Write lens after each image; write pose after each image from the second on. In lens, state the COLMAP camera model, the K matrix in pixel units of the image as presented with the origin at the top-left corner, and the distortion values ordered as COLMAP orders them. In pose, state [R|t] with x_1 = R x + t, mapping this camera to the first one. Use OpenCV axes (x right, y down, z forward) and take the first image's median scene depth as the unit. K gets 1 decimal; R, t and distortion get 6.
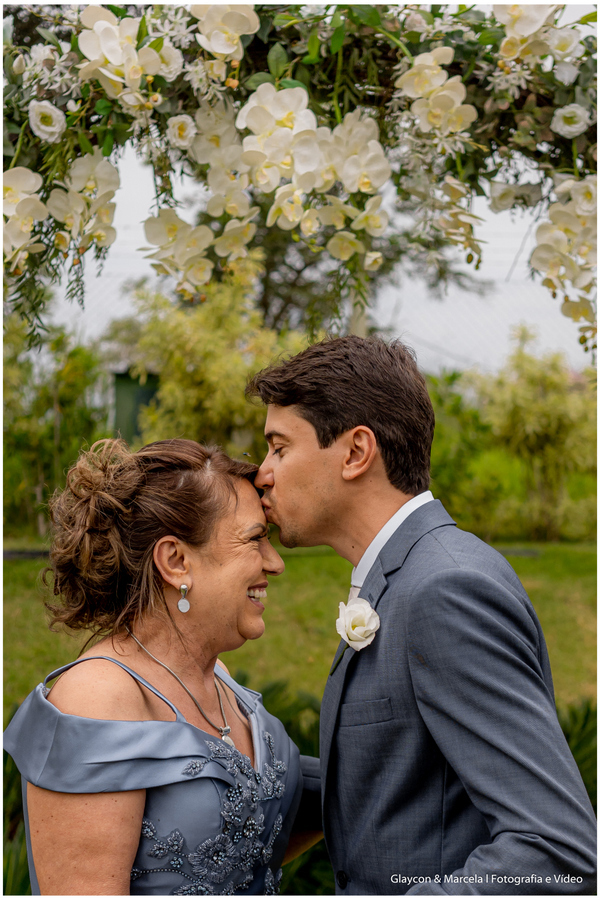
lens RADIAL K [[1552.7, 0, 282.8], [0, 1552.7, 498.1], [0, 0, 1]] dist [0.086275, 0.000000]
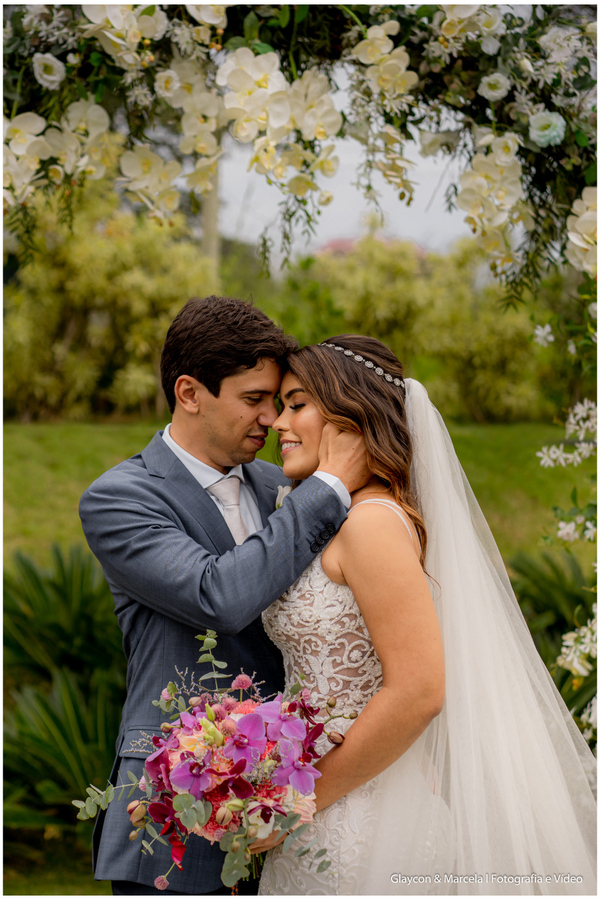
lens RADIAL K [[1632.2, 0, 298.2], [0, 1632.2, 453.5], [0, 0, 1]] dist [0.068162, 0.000000]
pose [[0.990545, 0.002497, 0.137168, -0.130885], [-0.009868, 0.998542, 0.053079, -0.026125], [-0.136835, -0.053931, 0.989125, -0.224290]]
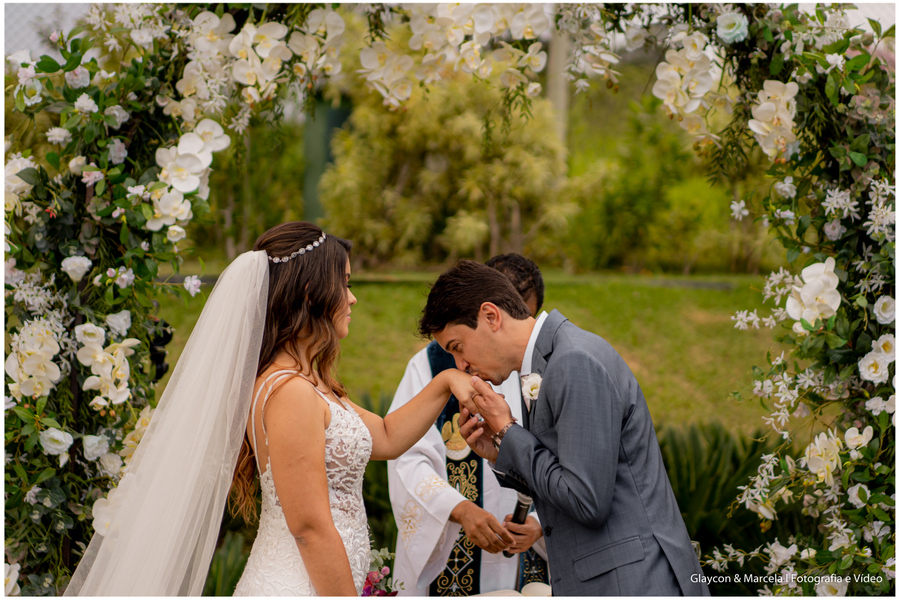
lens RADIAL K [[1950.7, 0, 491.4], [0, 1950.7, 303.5], [0, 0, 1]] dist [0.048682, 0.000000]
pose [[0.999859, 0.016654, 0.002337, 0.020858], [-0.016763, 0.998104, 0.059222, -0.068627], [-0.001346, -0.059253, 0.998242, -0.672437]]
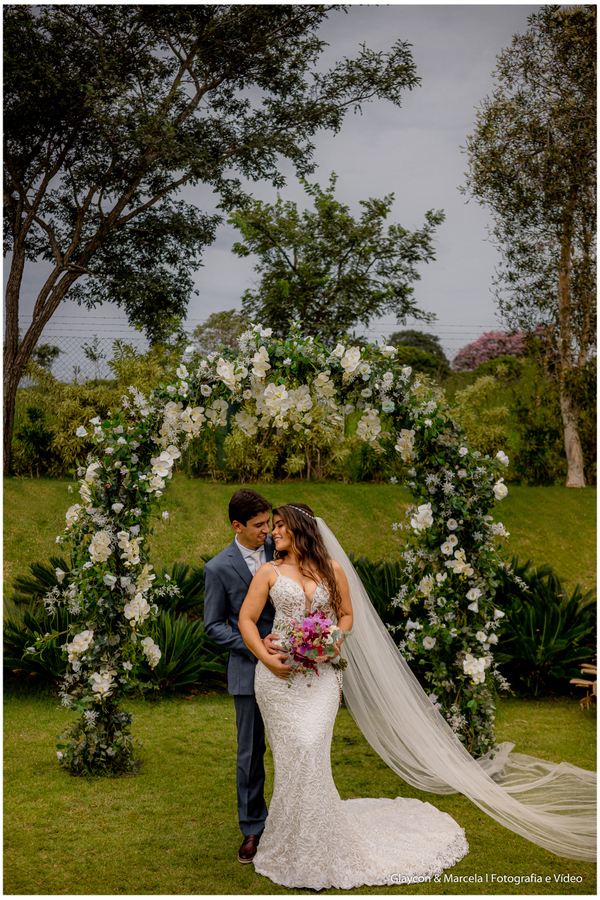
lens RADIAL K [[1105.4, 0, 300.2], [0, 1105.4, 443.1], [0, 0, 1]] dist [0.081233, 0.000000]
pose [[0.999610, 0.012512, -0.024983, 0.101800], [-0.011640, 0.999328, 0.034771, -0.208984], [0.025401, -0.034466, 0.999083, -1.270360]]
